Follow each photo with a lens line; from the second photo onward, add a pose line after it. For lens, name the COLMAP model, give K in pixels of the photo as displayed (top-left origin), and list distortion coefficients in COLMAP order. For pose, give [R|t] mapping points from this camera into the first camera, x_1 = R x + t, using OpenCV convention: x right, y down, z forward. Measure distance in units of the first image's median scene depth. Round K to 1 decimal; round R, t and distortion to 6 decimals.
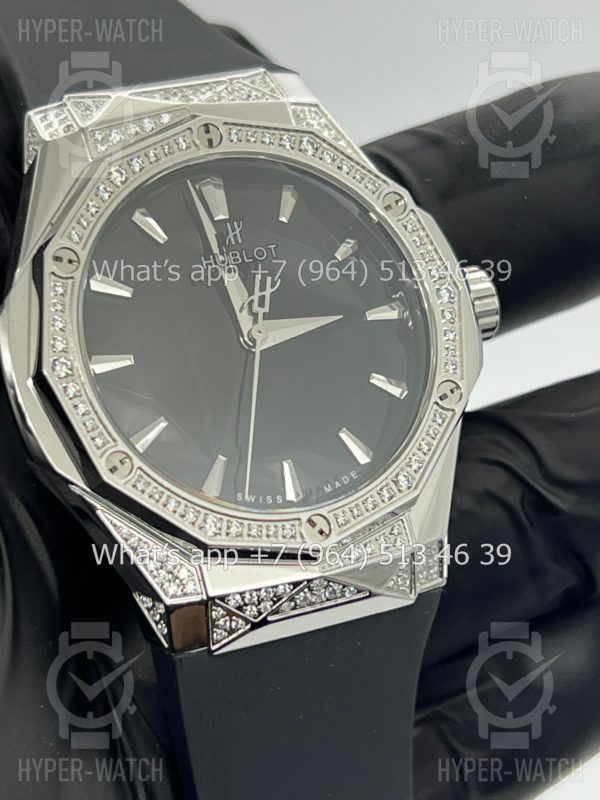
lens RADIAL K [[1959.9, 0, 319.1], [0, 1959.9, 386.5], [0, 0, 1]] dist [0.085046, 0.058356]
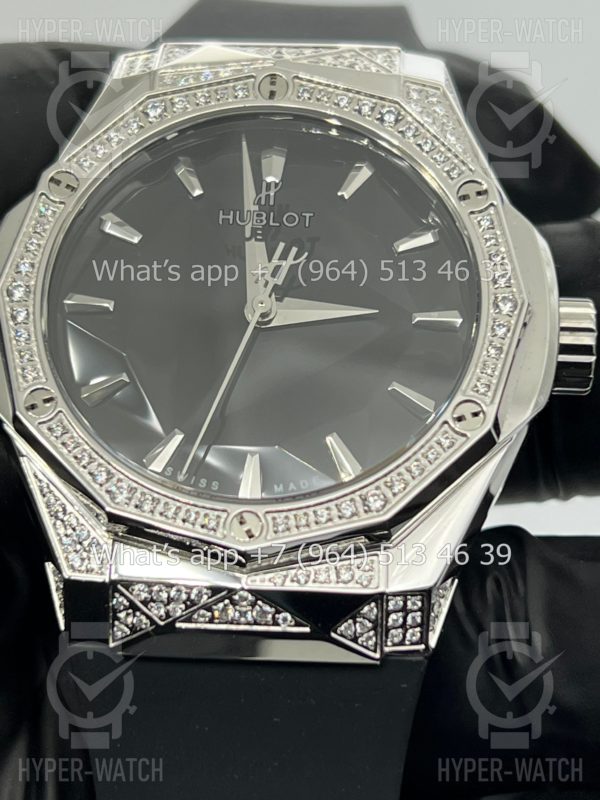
lens RADIAL K [[1959.9, 0, 319.1], [0, 1959.9, 386.5], [0, 0, 1]] dist [0.085046, 0.058356]
pose [[0.878394, 0.144233, -0.455654, 0.395158], [-0.223485, 0.966681, -0.124832, 0.111155], [0.422467, 0.211483, 0.881361, 0.265975]]
